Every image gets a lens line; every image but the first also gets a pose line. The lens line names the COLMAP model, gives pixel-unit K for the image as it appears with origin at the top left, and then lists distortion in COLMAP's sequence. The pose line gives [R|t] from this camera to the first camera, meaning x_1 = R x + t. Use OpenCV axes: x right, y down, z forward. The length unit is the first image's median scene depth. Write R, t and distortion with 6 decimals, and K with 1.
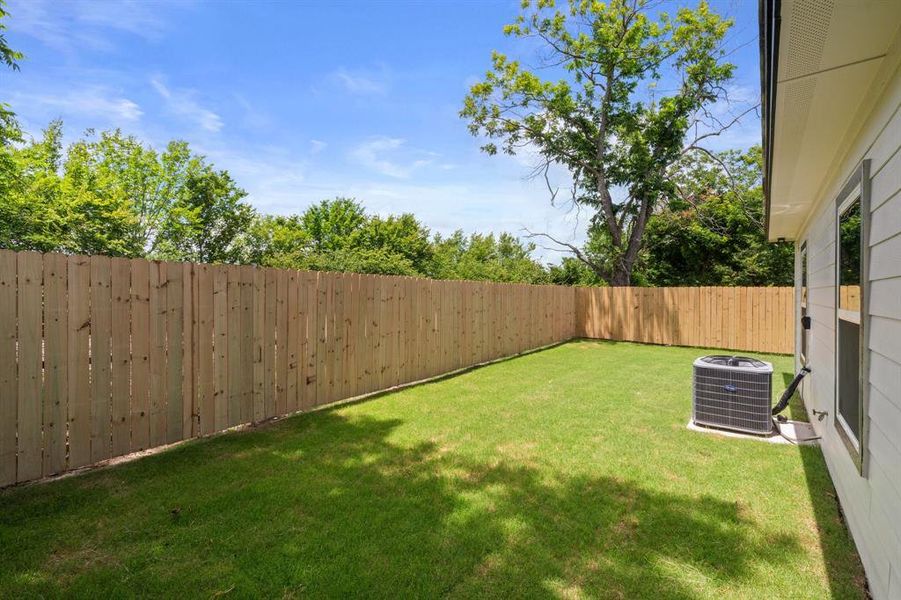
lens RADIAL K [[412.7, 0, 450.9], [0, 412.7, 294.4], [0, 0, 1]] dist [-0.009928, 0.000692]
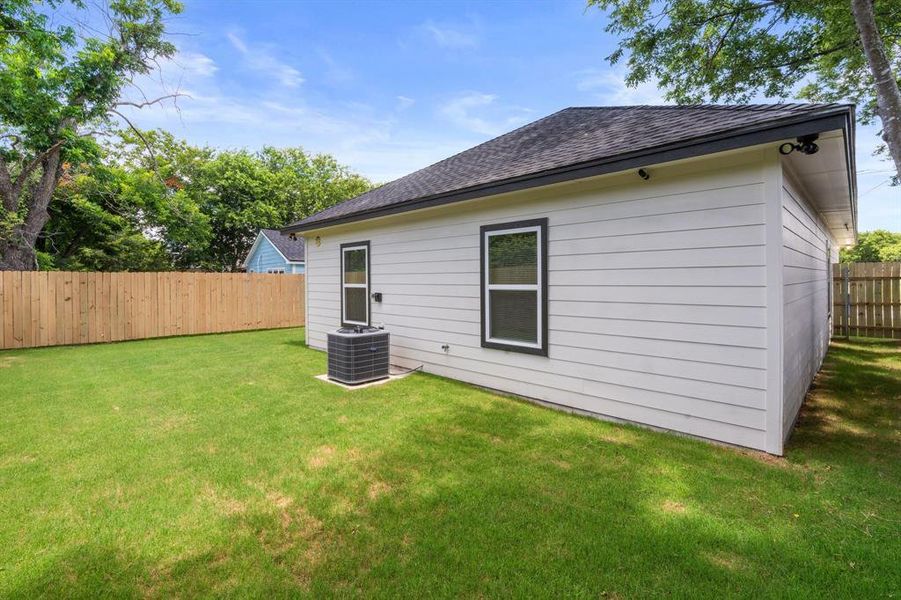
lens RADIAL K [[412.7, 0, 468.6], [0, 412.7, 278.0], [0, 0, 1]] dist [-0.009928, 0.000692]
pose [[0.096019, -0.009168, 0.995337, -0.256799], [0.013238, 0.999881, 0.007932, -0.003293], [-0.995291, 0.012415, 0.096129, 0.233622]]
